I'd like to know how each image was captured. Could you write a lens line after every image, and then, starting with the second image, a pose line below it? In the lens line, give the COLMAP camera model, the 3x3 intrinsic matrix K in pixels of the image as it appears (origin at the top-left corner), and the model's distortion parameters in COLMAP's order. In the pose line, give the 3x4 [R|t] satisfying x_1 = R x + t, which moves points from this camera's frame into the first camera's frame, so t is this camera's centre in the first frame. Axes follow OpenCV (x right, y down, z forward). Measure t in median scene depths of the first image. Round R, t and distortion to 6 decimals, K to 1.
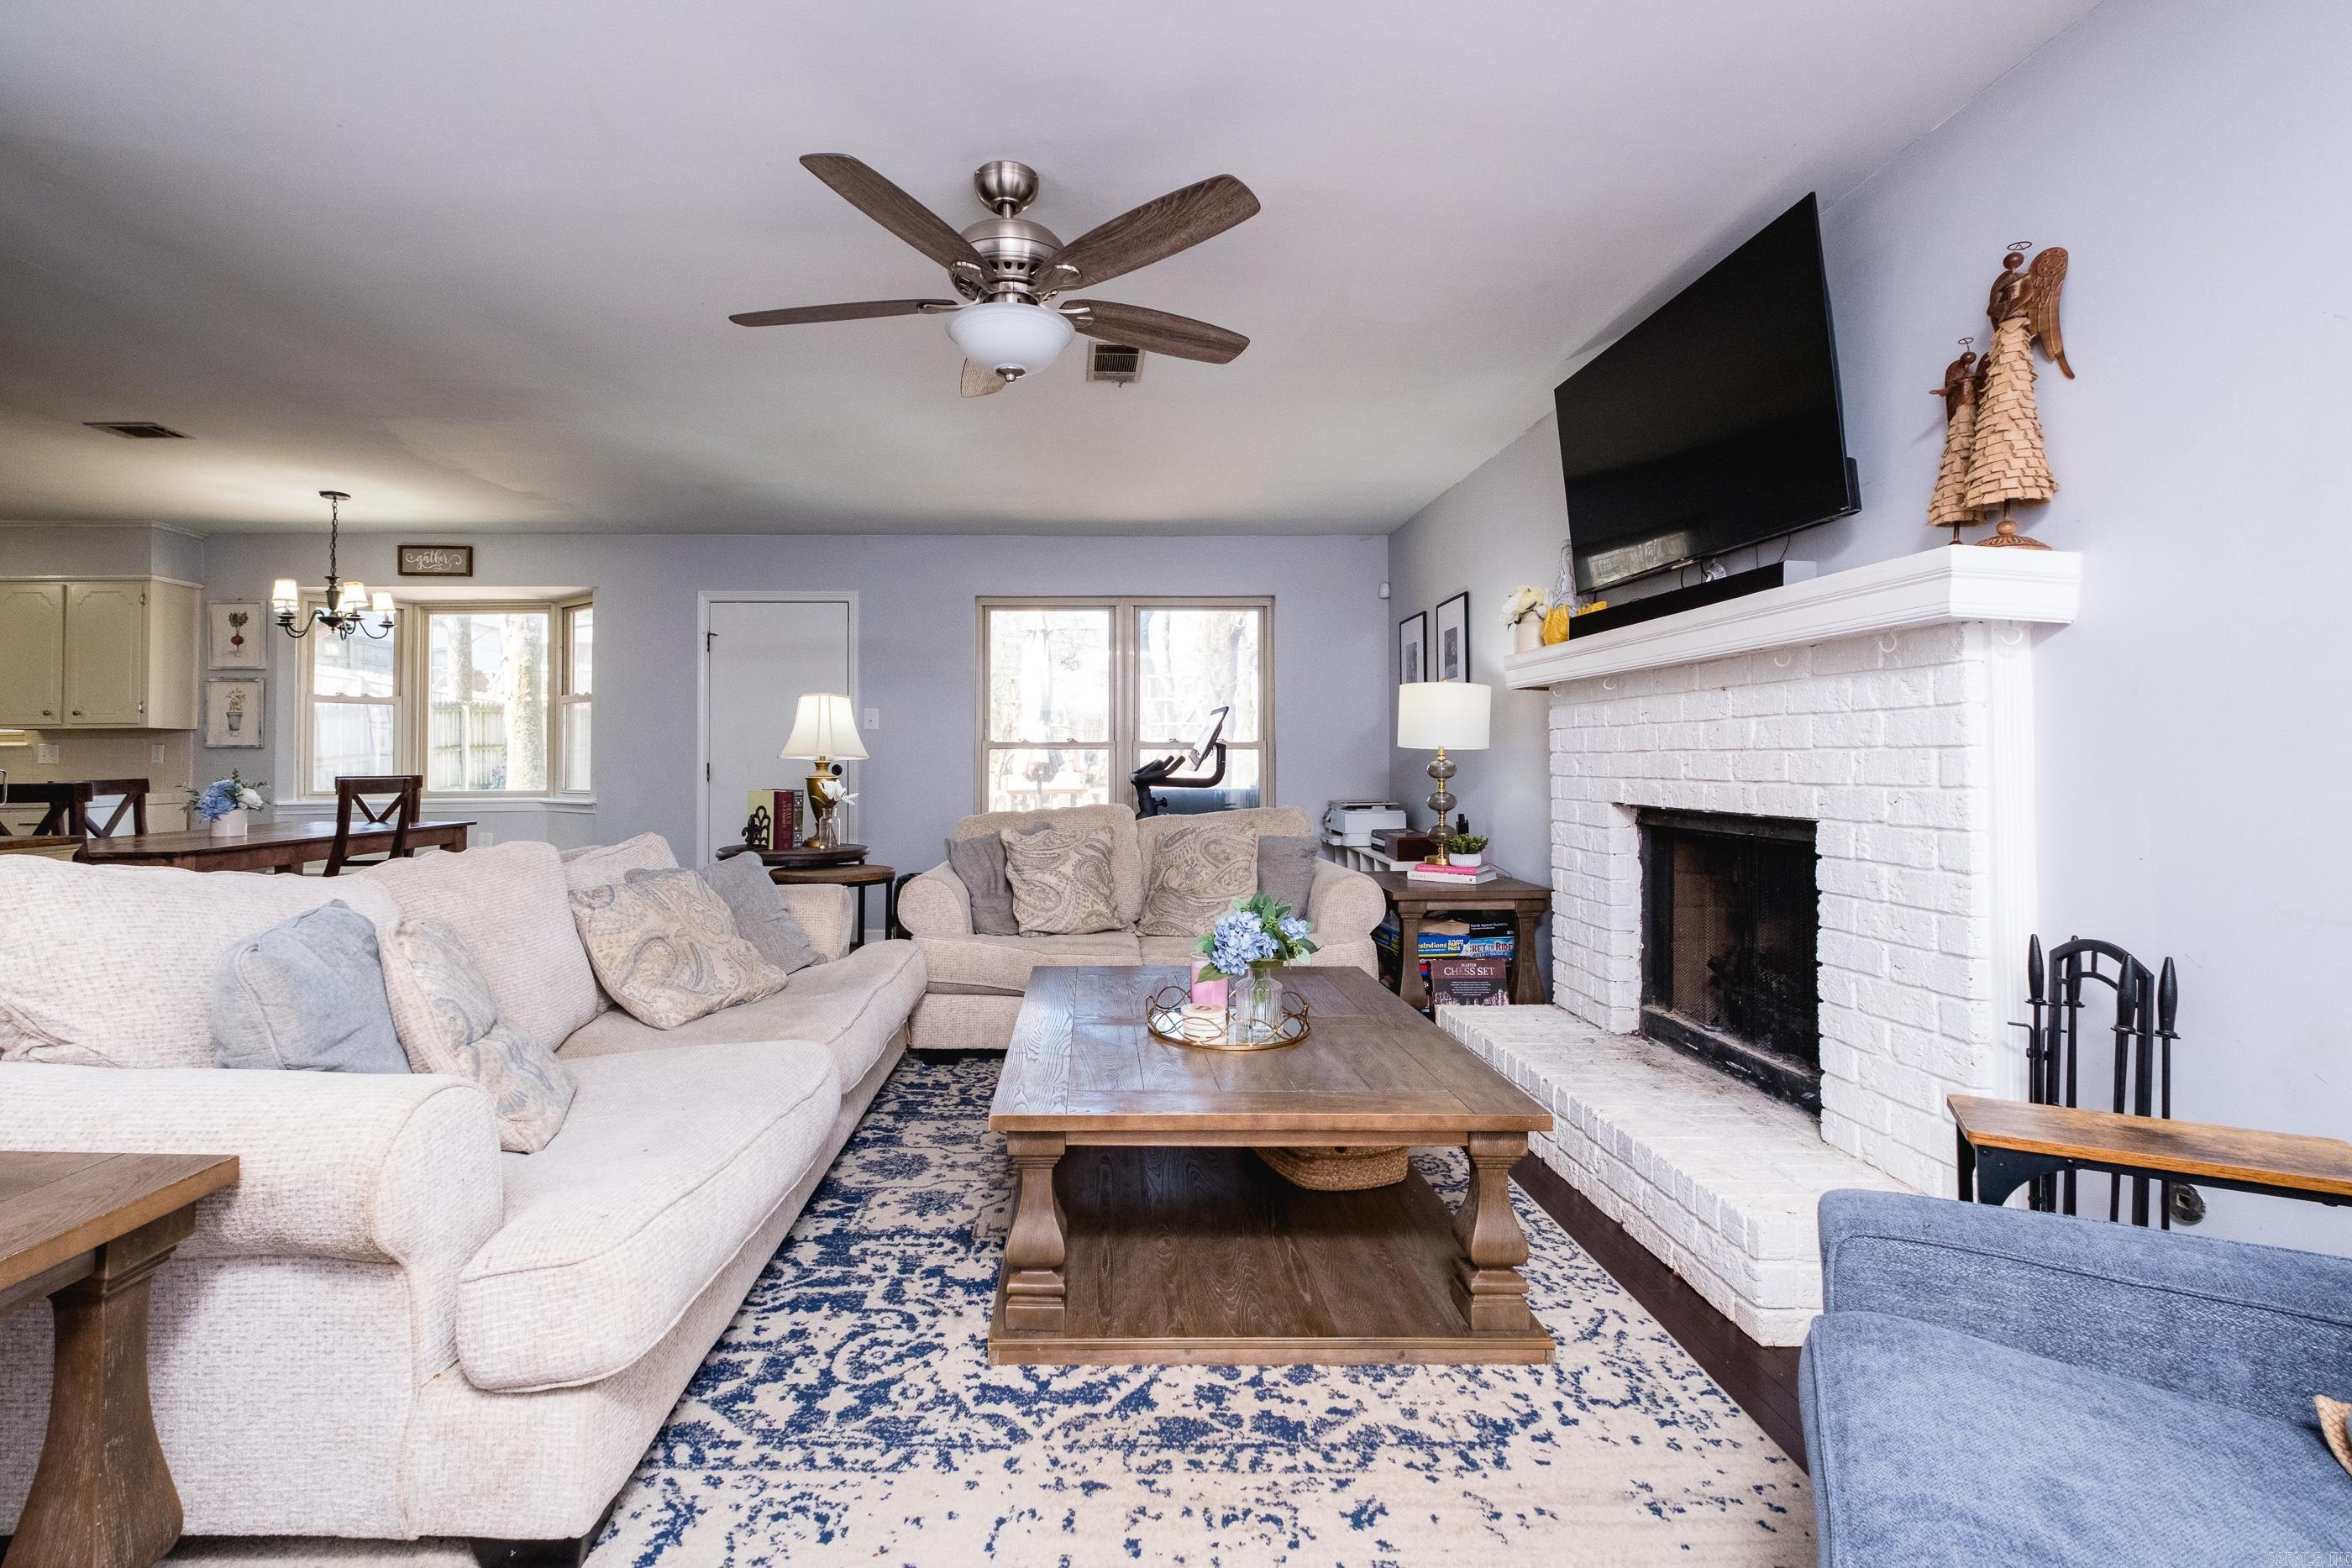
lens RADIAL K [[1038.7, 0, 1096.0], [0, 1038.7, 733.5], [0, 0, 1]] dist [0.003616, -0.001643]
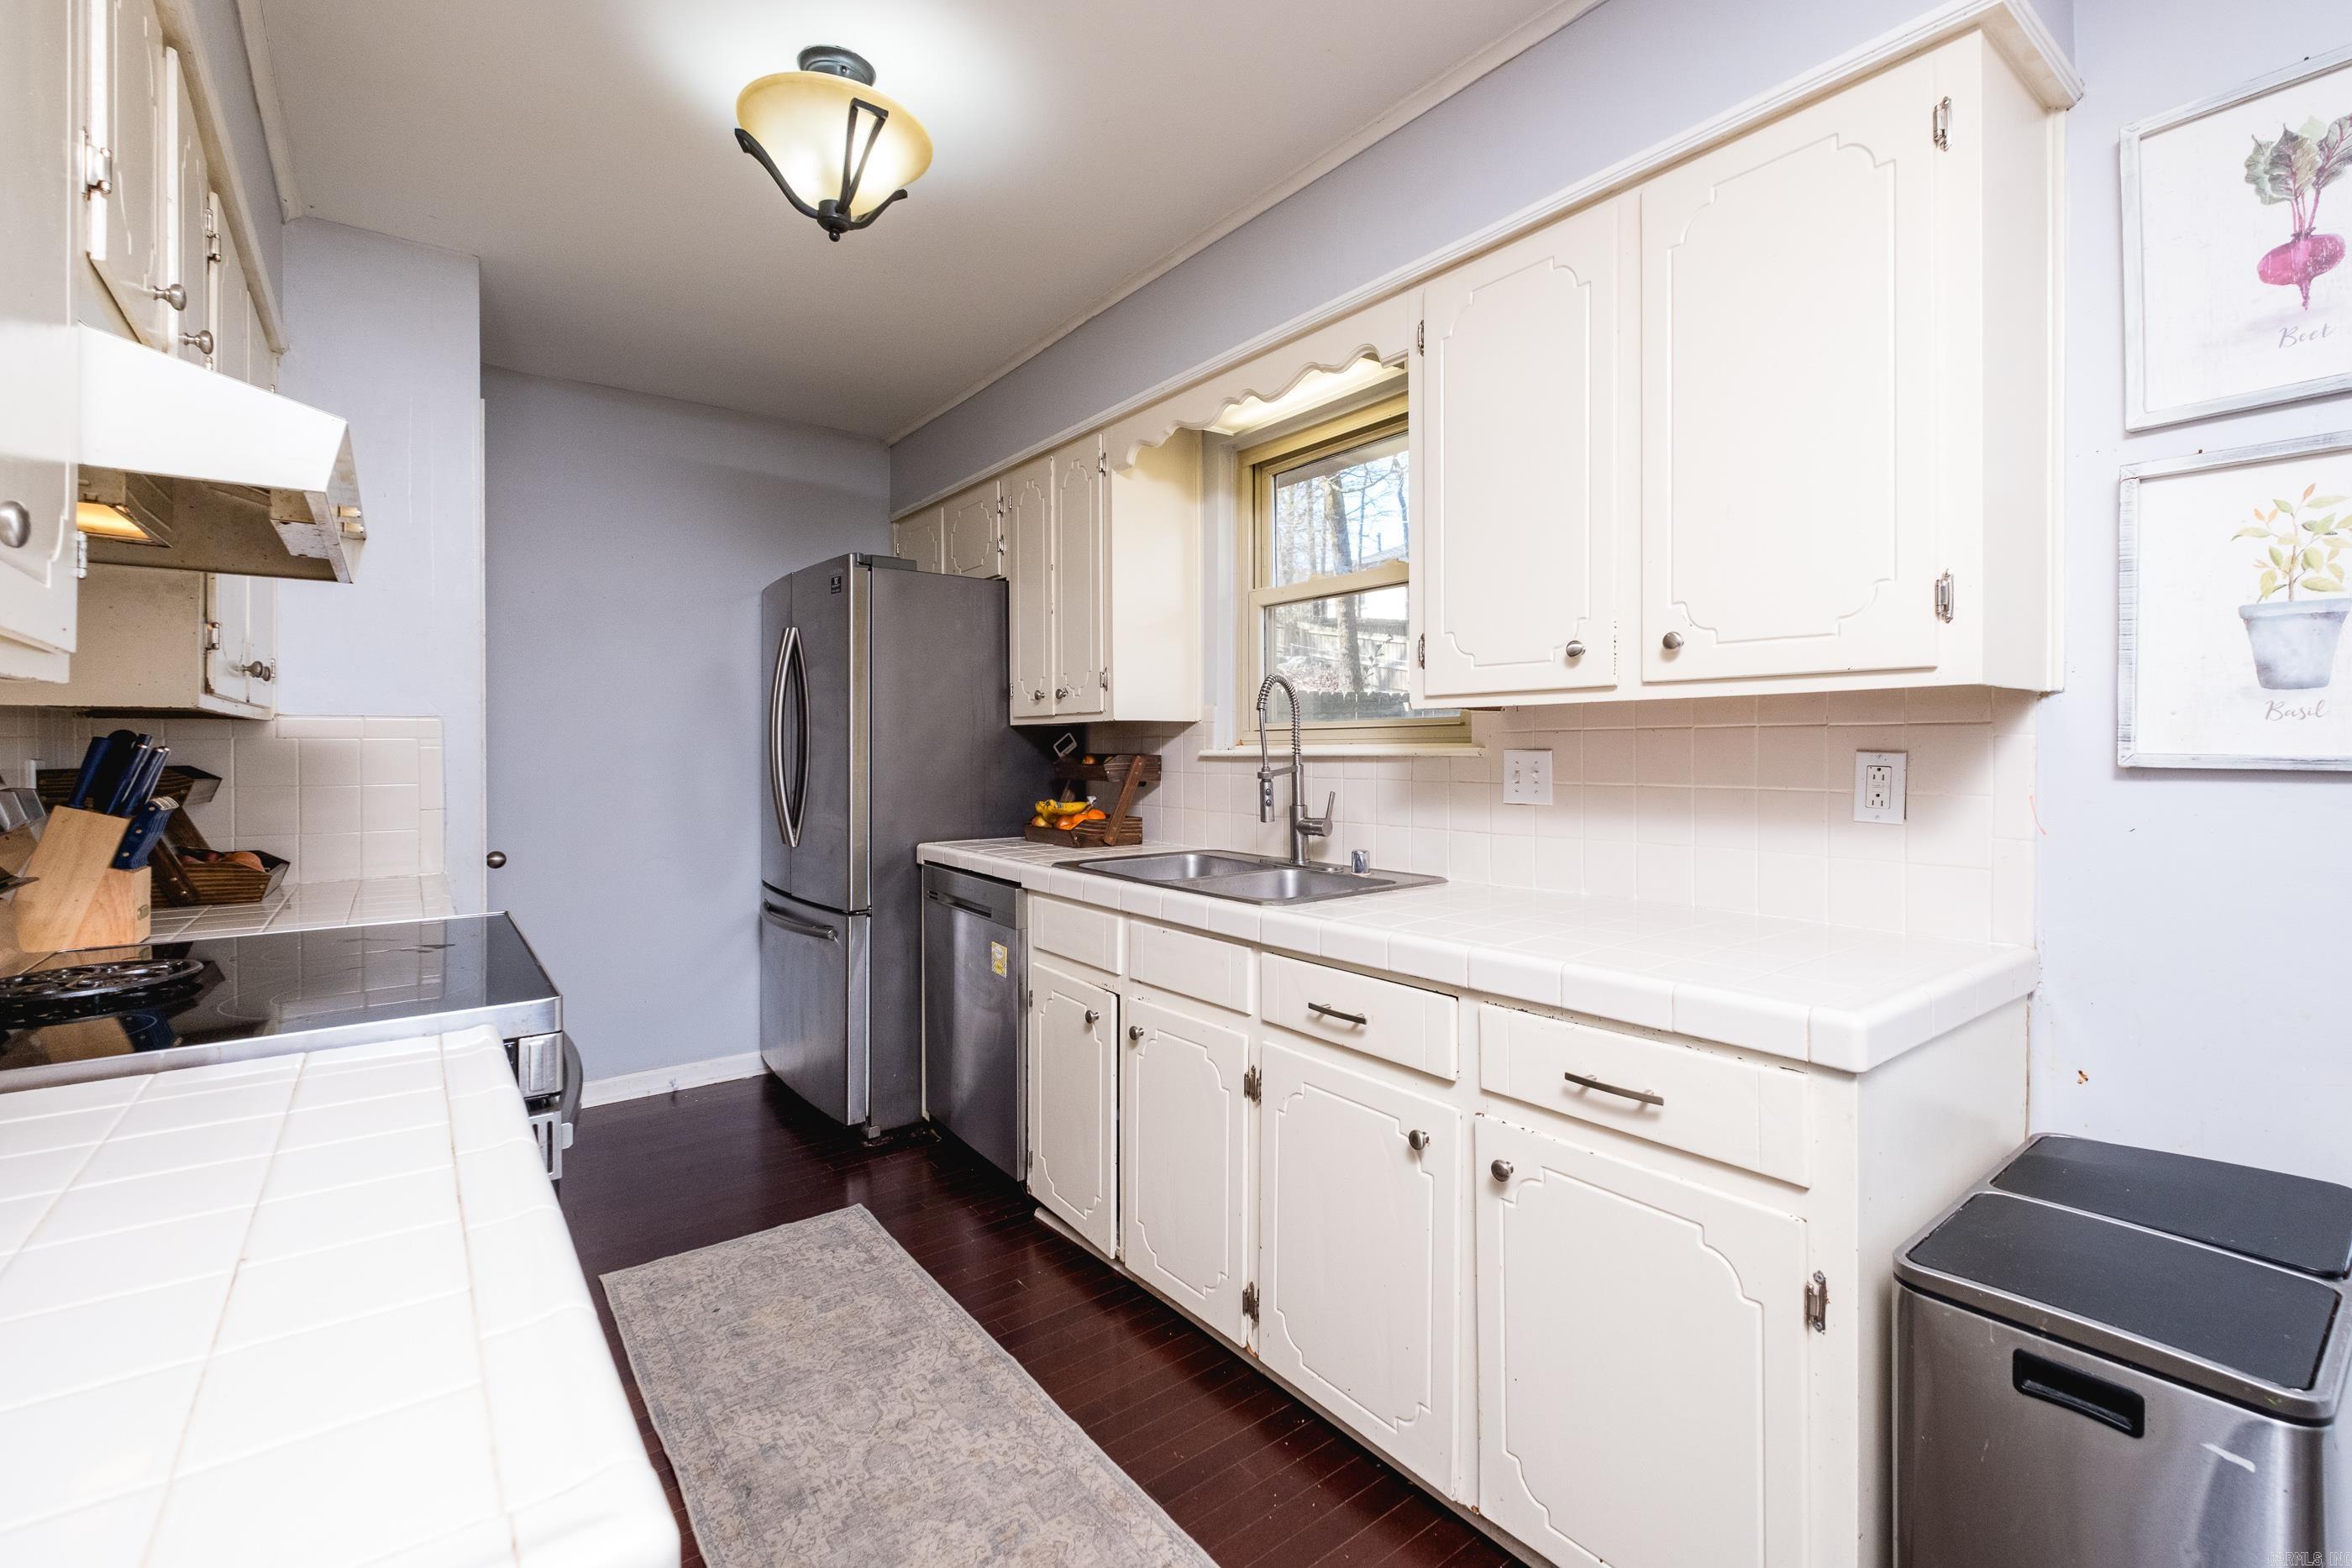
lens RADIAL K [[1011.3, 0, 1174.1], [0, 1011.3, 753.1], [0, 0, 1]] dist [0.016650, -0.010073]
pose [[0.601875, 0.006219, -0.798566, -1.746268], [0.022494, 0.999441, 0.024736, 0.000440], [0.798274, -0.032851, 0.601398, 1.510006]]
